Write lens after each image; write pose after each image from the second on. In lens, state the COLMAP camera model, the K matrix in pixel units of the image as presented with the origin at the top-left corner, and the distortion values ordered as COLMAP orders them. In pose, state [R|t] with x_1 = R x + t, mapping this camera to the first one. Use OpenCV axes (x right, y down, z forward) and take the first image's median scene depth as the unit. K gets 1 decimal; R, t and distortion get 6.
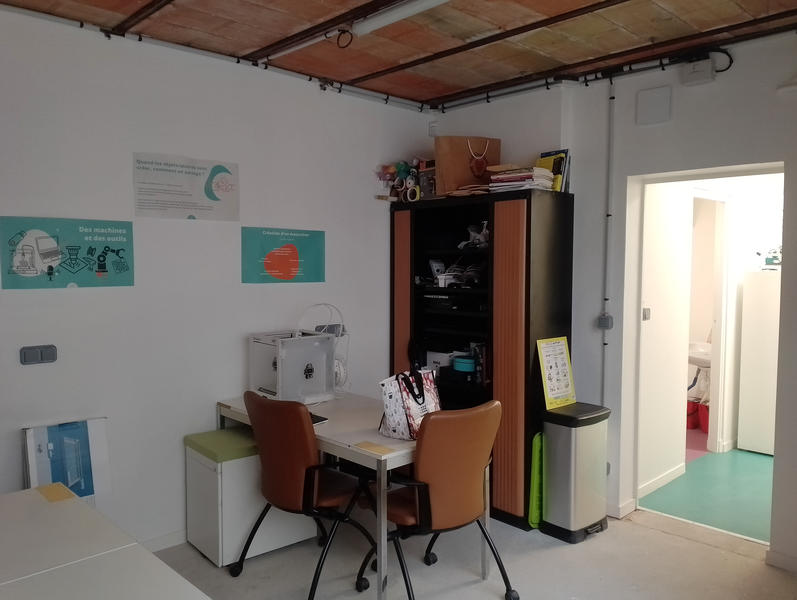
lens RADIAL K [[632.3, 0, 398.5], [0, 632.3, 300.0], [0, 0, 1]] dist [0.002558, 0.000555]
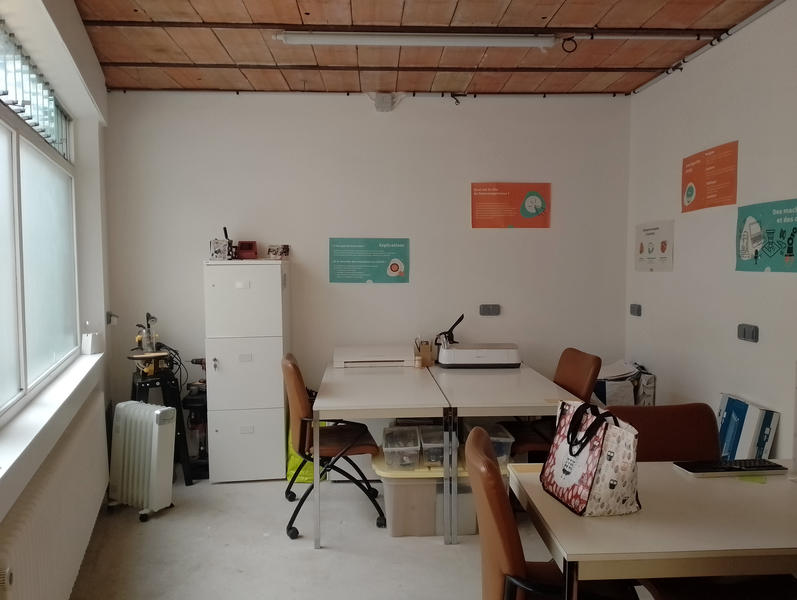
lens RADIAL K [[632.3, 0, 398.5], [0, 632.3, 300.0], [0, 0, 1]] dist [0.002558, 0.000555]
pose [[-0.615150, 0.047648, -0.786969, 0.629806], [-0.051738, 0.993581, 0.100600, -0.045666], [0.786711, 0.102600, -0.608736, 1.161475]]
